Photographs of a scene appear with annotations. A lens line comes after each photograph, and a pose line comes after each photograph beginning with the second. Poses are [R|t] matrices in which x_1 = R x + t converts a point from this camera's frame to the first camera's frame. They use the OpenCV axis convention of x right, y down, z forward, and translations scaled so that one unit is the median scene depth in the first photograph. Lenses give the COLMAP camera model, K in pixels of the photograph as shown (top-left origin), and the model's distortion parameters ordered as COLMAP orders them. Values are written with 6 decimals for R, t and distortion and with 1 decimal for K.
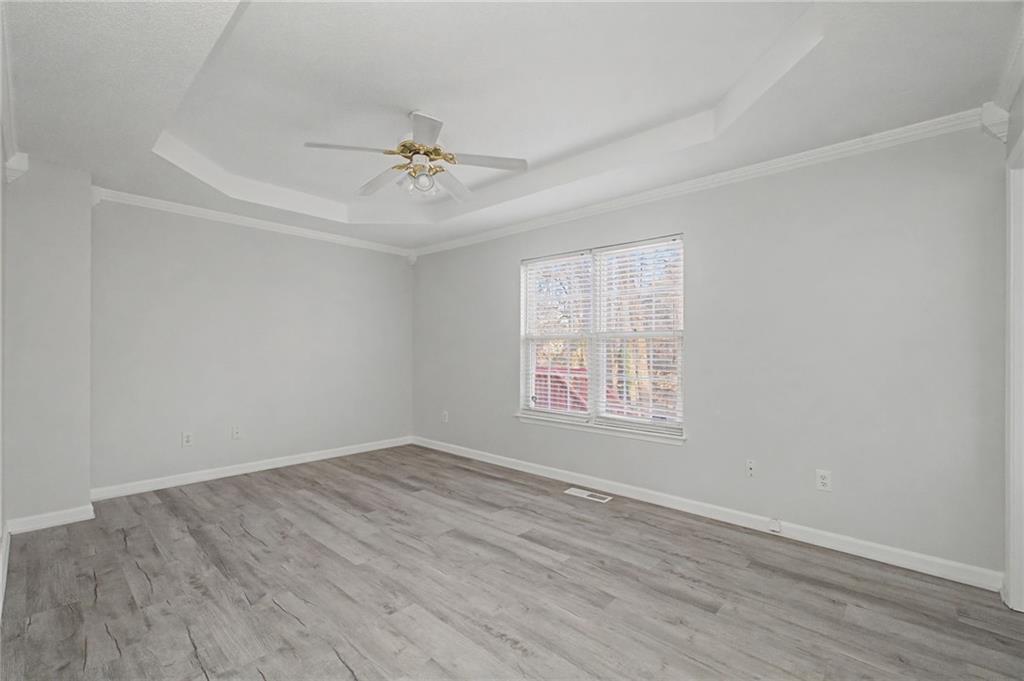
lens RADIAL K [[436.5, 0, 507.8], [0, 436.5, 340.0], [0, 0, 1]] dist [0.001098, 0.001519]
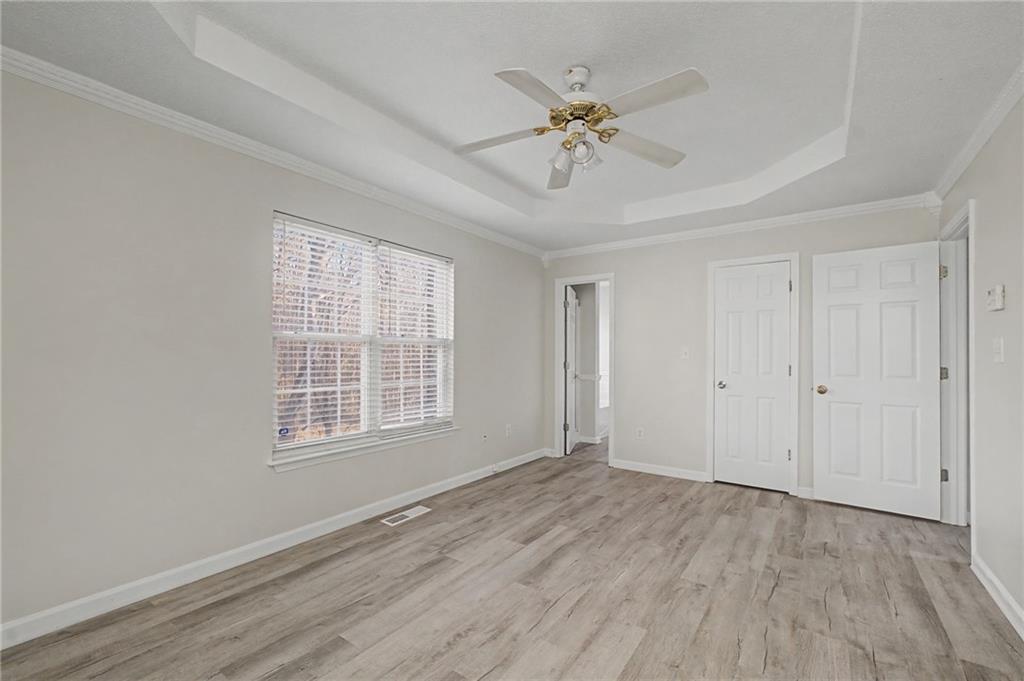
lens RADIAL K [[436.5, 0, 499.4], [0, 436.5, 346.0], [0, 0, 1]] dist [0.001098, 0.001519]
pose [[-0.106820, 0.017255, 0.994129, -0.887745], [-0.028523, 0.999385, -0.020411, 0.017699], [-0.993869, -0.030536, -0.106262, 1.086034]]
